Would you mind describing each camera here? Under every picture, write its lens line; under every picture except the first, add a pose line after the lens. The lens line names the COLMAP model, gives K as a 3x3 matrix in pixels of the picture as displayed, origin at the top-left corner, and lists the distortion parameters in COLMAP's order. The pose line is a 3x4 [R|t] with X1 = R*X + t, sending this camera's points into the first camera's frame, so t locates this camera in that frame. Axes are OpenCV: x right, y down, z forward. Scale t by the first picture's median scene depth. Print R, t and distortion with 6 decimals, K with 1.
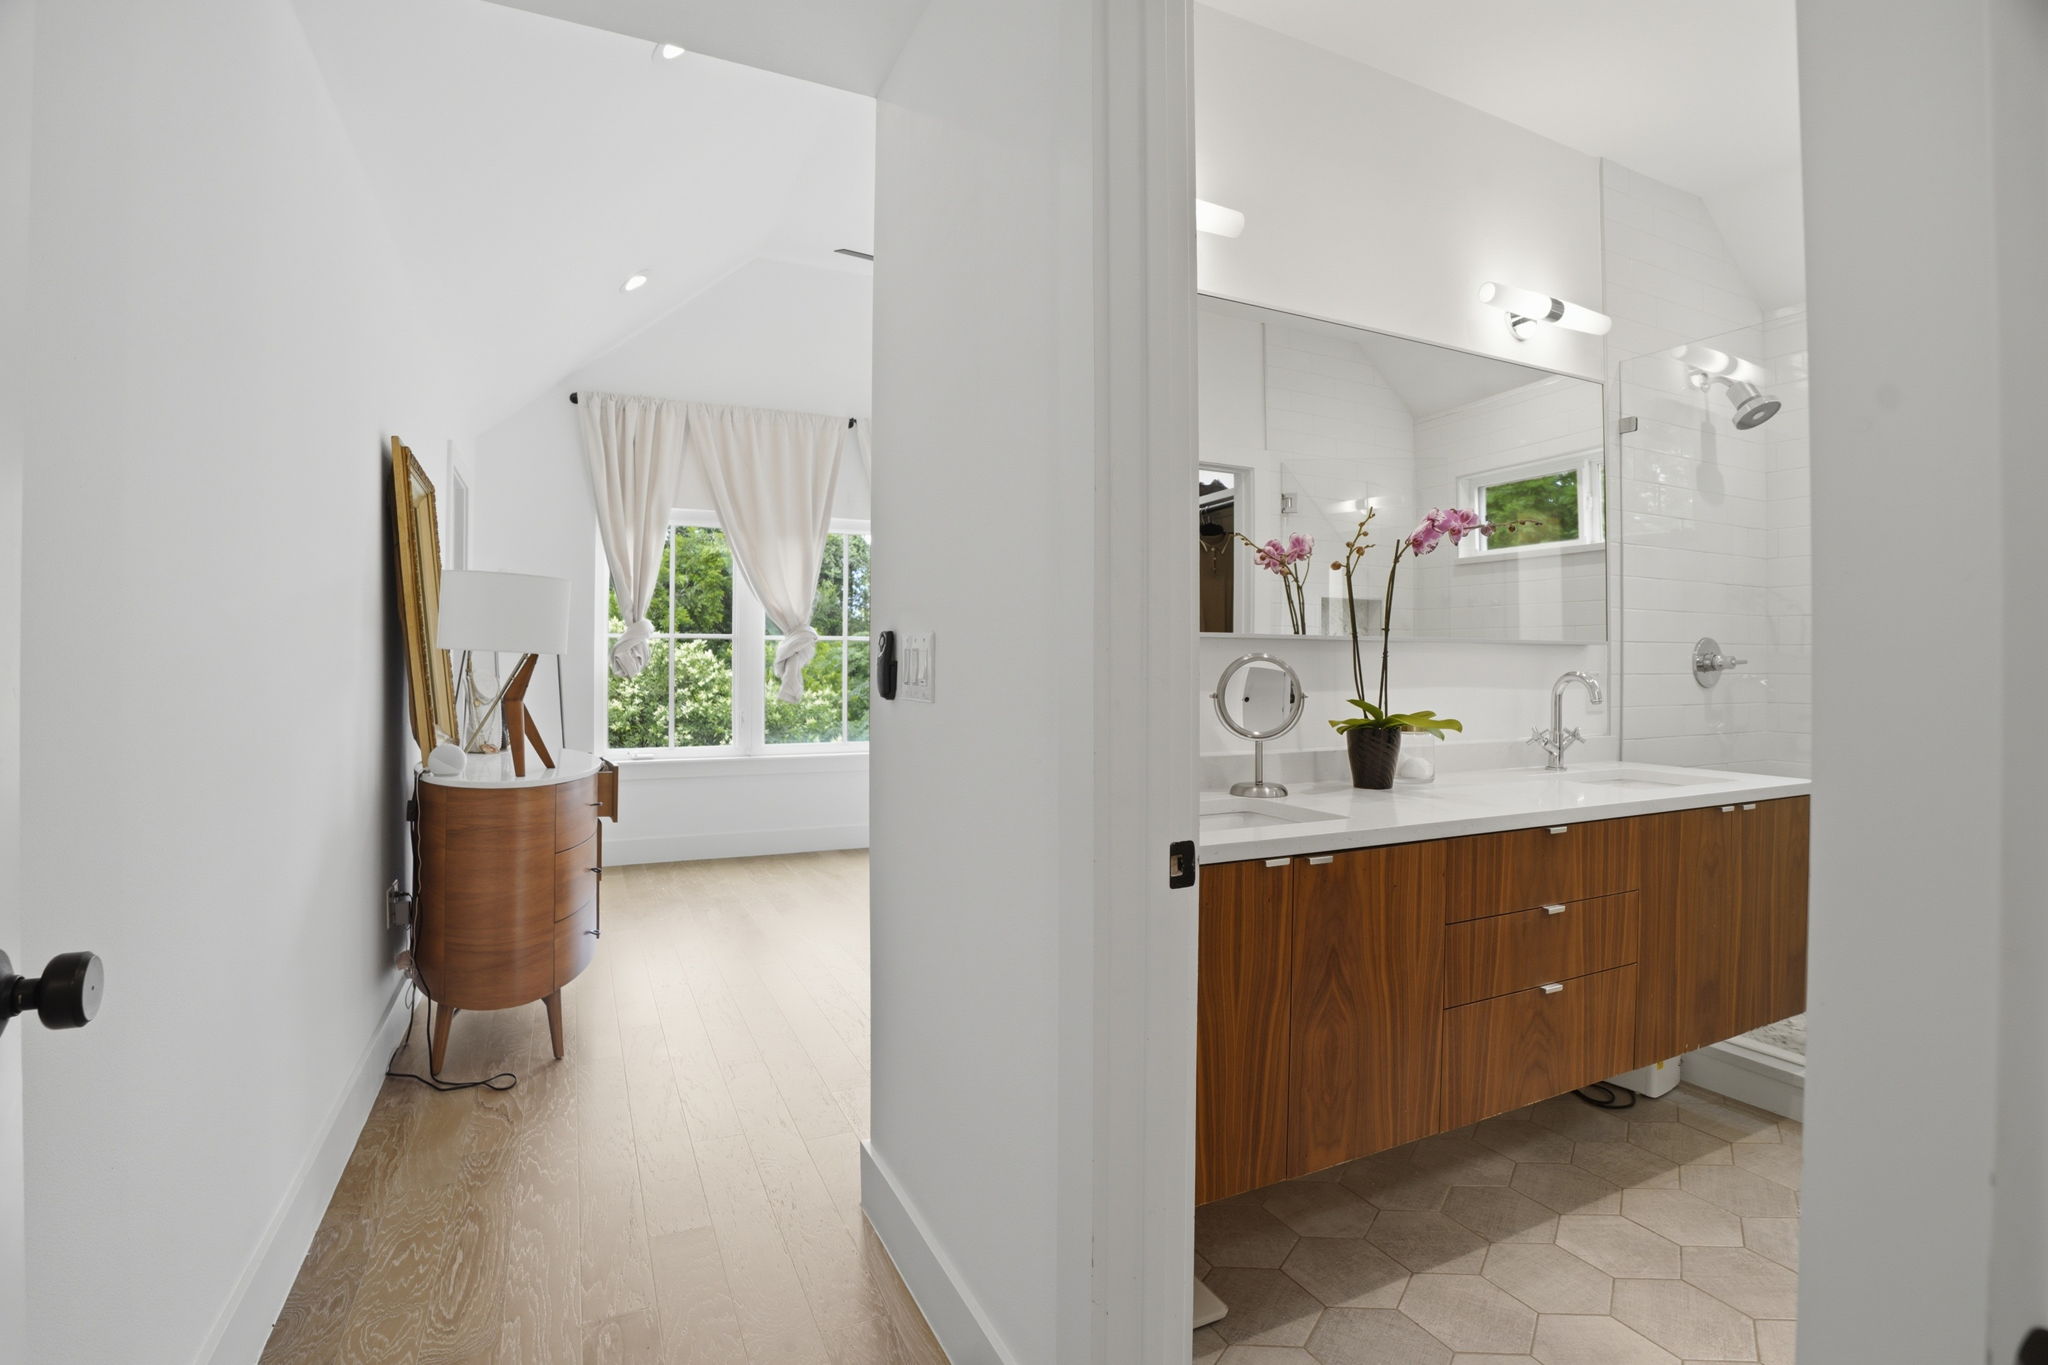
lens RADIAL K [[958.3, 0, 1021.4], [0, 958.3, 677.8], [0, 0, 1]] dist [-0.079995, 0.024647]
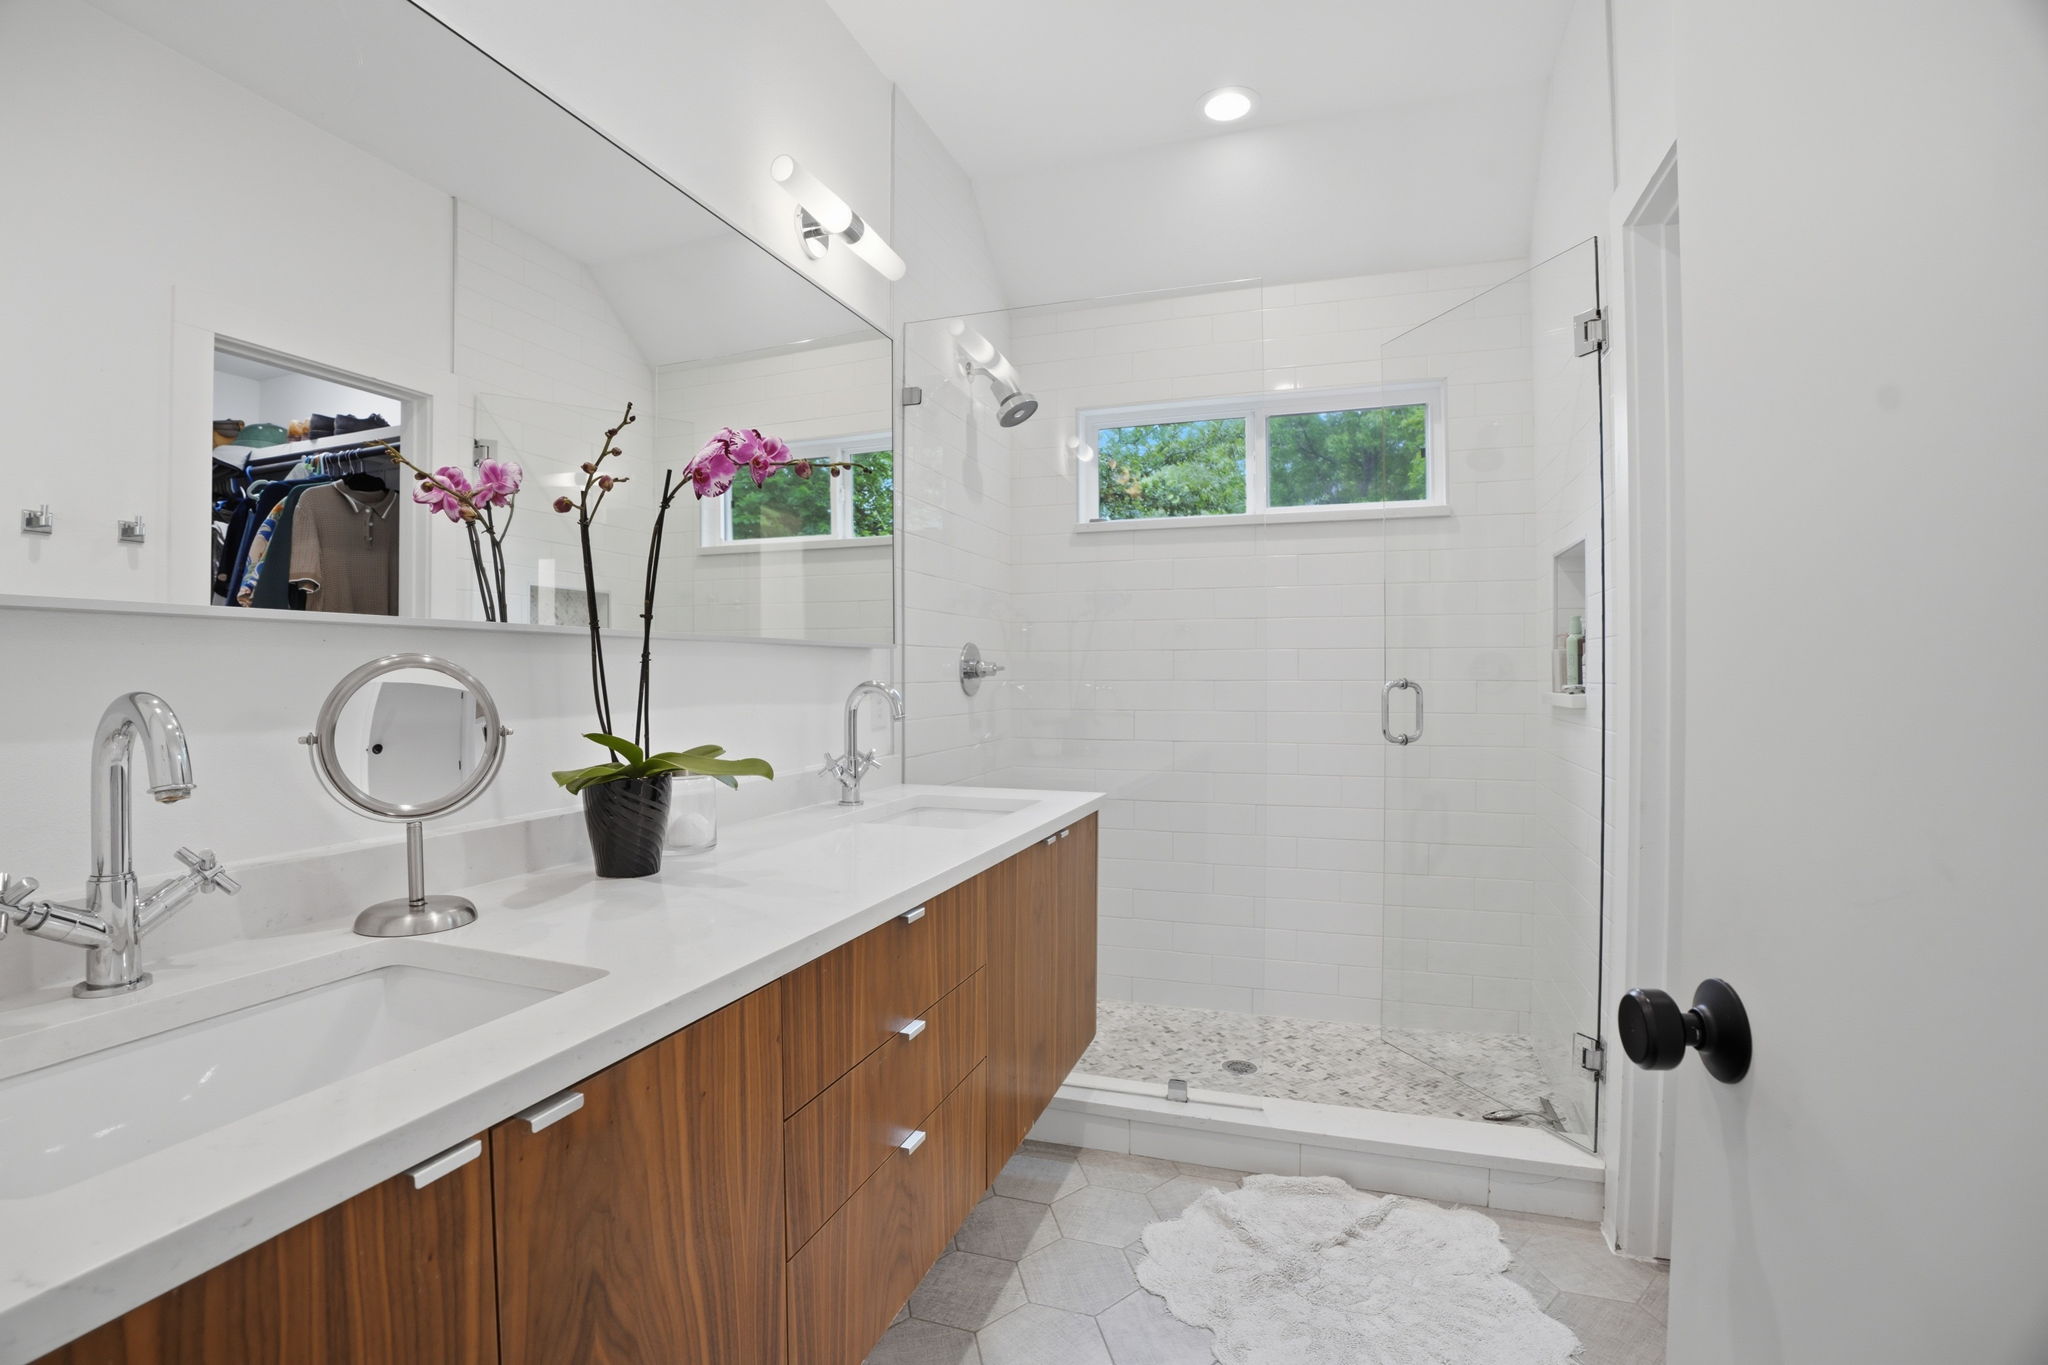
lens RADIAL K [[958.3, 0, 1021.4], [0, 958.3, 677.8], [0, 0, 1]] dist [-0.079995, 0.024647]
pose [[0.703527, -0.007897, 0.710625, 0.115778], [0.013222, 0.999911, -0.001978, -0.006797], [-0.710546, 0.010788, 0.703568, 0.384651]]
